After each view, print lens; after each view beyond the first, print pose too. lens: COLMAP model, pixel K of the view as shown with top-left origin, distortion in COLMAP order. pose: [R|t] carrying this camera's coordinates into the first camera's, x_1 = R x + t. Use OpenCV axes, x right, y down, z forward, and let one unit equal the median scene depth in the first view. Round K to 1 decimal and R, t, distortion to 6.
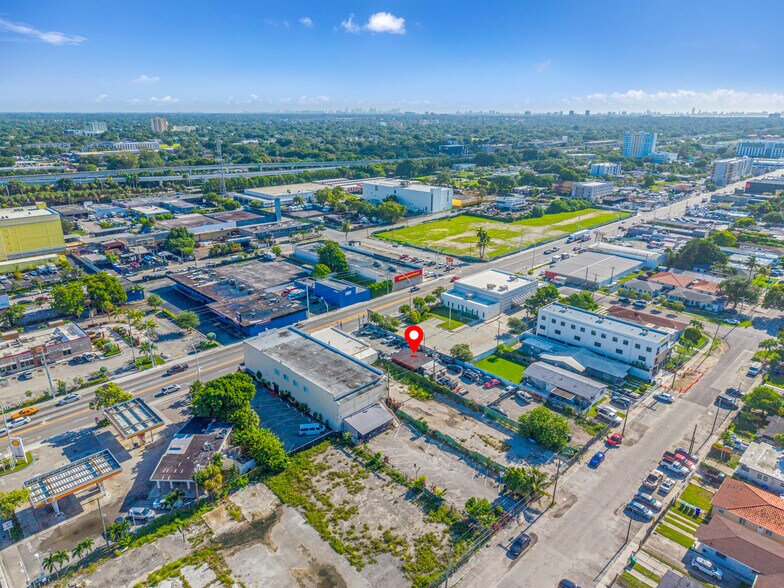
lens RADIAL K [[521.1, 0, 389.5], [0, 521.1, 297.9], [0, 0, 1]] dist [0.043758, -0.049774]
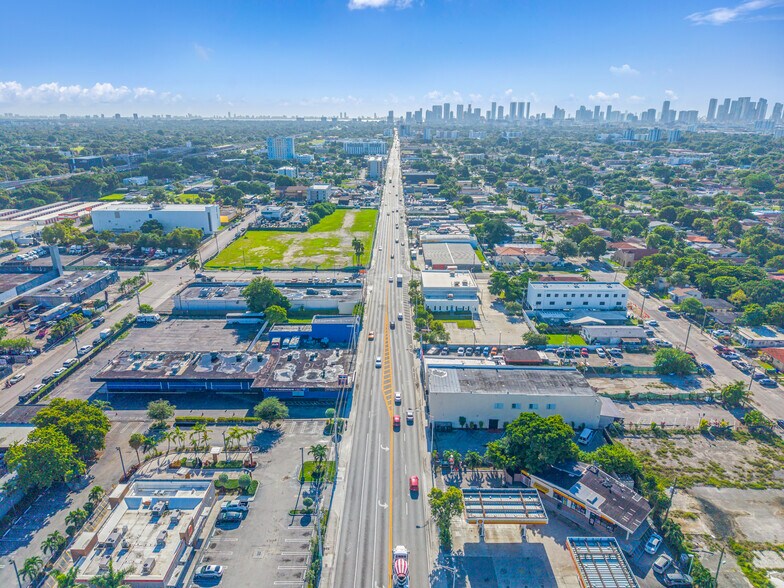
lens RADIAL K [[521.1, 0, 389.5], [0, 521.1, 297.9], [0, 0, 1]] dist [0.043758, -0.049774]
pose [[0.703112, -0.234087, 0.671444, -0.812587], [0.237641, 0.967323, 0.088390, -0.153982], [-0.670194, 0.097415, 0.735765, 0.353793]]
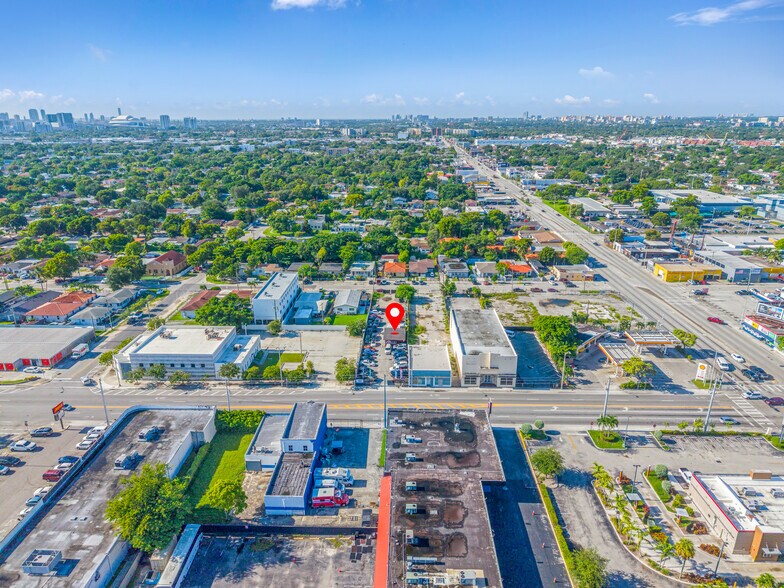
lens RADIAL K [[522.7, 0, 392.0], [0, 522.7, 294.0], [0, 0, 1]] dist [0.035162, -0.033845]
pose [[-0.699506, -0.227820, 0.677340, -0.713673], [0.242197, 0.816151, 0.524631, -0.565401], [-0.672334, 0.531032, -0.515725, 1.499201]]
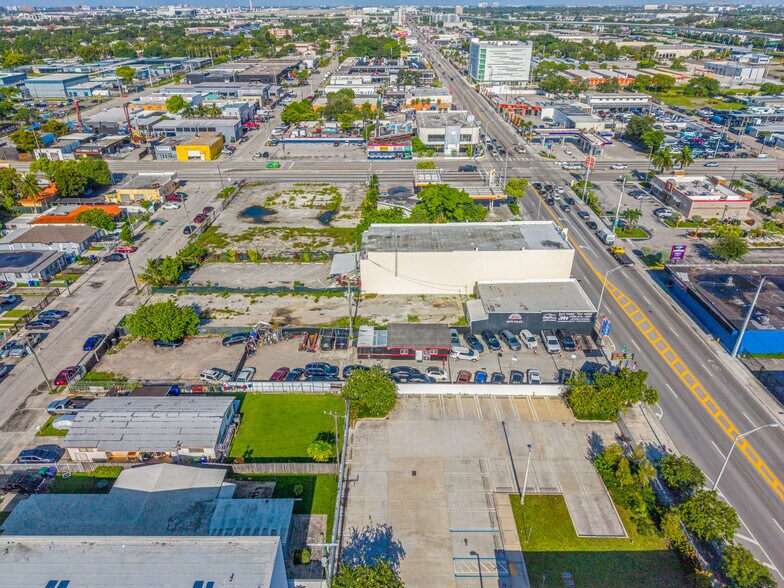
lens RADIAL K [[522.7, 0, 392.0], [0, 522.7, 294.0], [0, 0, 1]] dist [0.035162, -0.033845]
pose [[-0.698442, 0.345456, -0.626769, 0.394263], [-0.239607, 0.712363, 0.659641, -0.282427], [0.674364, 0.610900, -0.414771, 1.134170]]
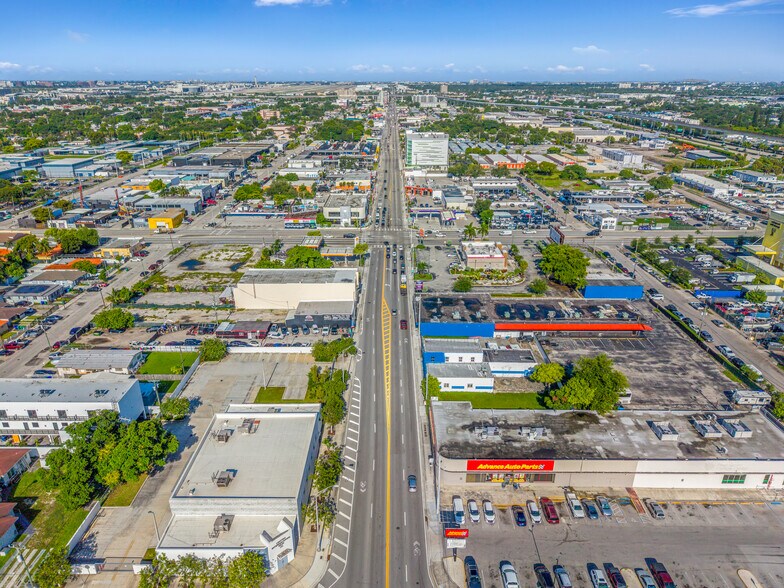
lens RADIAL K [[521.1, 0, 389.5], [0, 521.1, 297.9], [0, 0, 1]] dist [0.043758, -0.049774]
pose [[-0.700702, 0.272787, -0.659245, 0.514935], [-0.242499, 0.777945, 0.579652, -0.598023], [0.670977, 0.566030, -0.478957, 1.595869]]
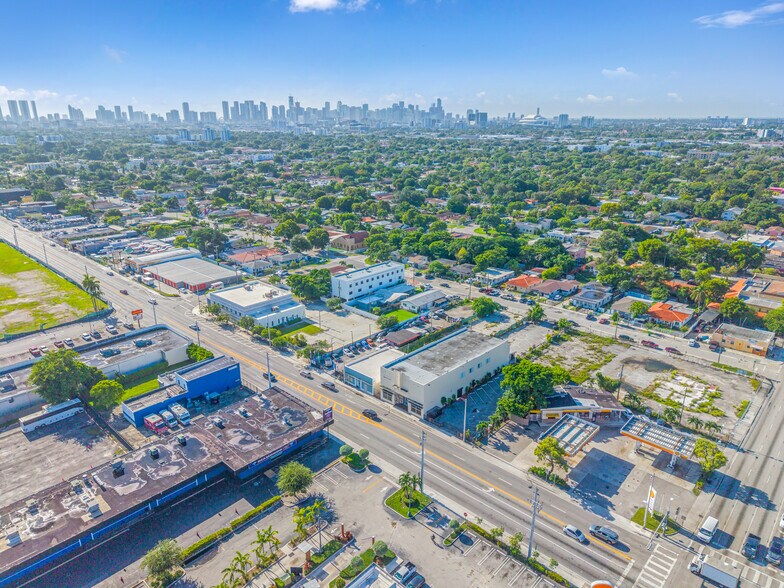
lens RADIAL K [[522.7, 0, 392.0], [0, 522.7, 294.0], [0, 0, 1]] dist [0.035162, -0.033845]
pose [[-0.048356, -0.321772, 0.945582, -1.007685], [0.335868, 0.886324, 0.318783, -0.343647], [-0.940667, 0.333006, 0.065214, 0.865742]]
